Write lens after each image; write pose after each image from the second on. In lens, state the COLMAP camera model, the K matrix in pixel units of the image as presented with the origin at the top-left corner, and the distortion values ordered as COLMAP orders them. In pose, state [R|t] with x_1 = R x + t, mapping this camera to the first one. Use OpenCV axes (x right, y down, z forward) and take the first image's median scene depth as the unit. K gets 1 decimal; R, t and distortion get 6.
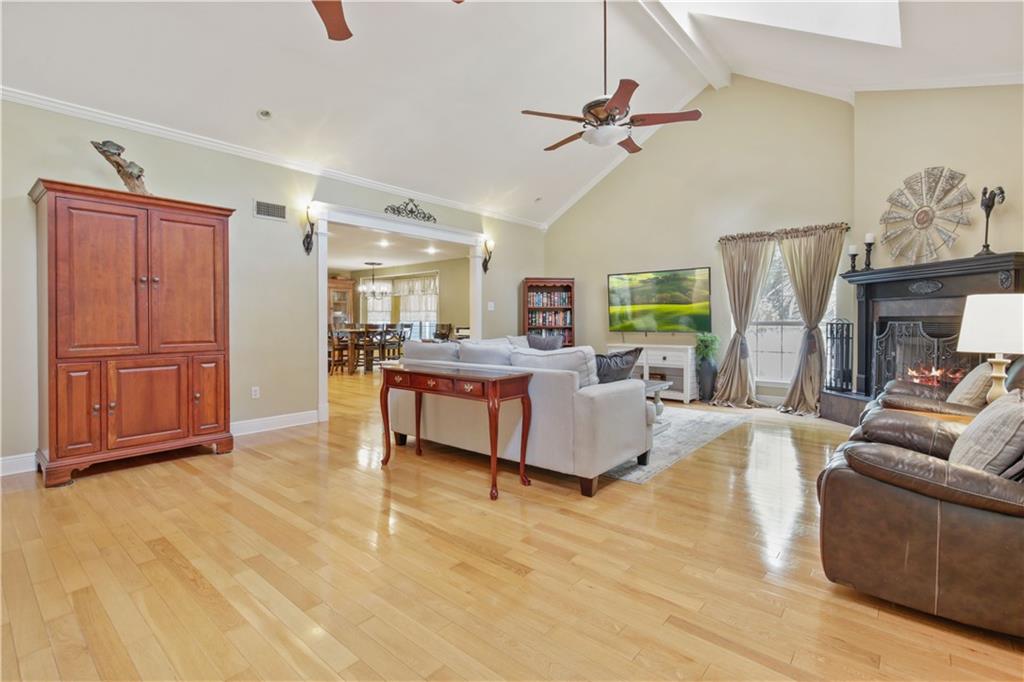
lens RADIAL K [[467.9, 0, 513.5], [0, 467.9, 322.3], [0, 0, 1]] dist [0.002508, -0.000264]
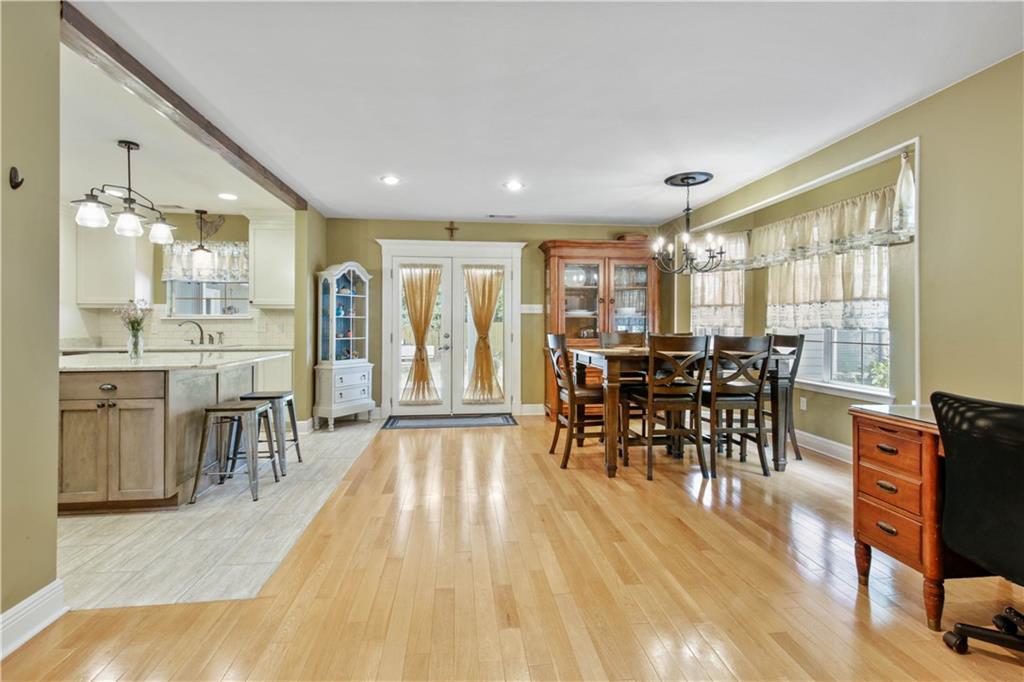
lens RADIAL K [[467.9, 0, 520.1], [0, 467.9, 318.9], [0, 0, 1]] dist [0.002508, -0.000264]
pose [[0.736050, 0.000616, -0.676927, -0.130283], [-0.009172, 0.999917, -0.009064, -0.004059], [0.676865, 0.012881, 0.735994, 0.580875]]
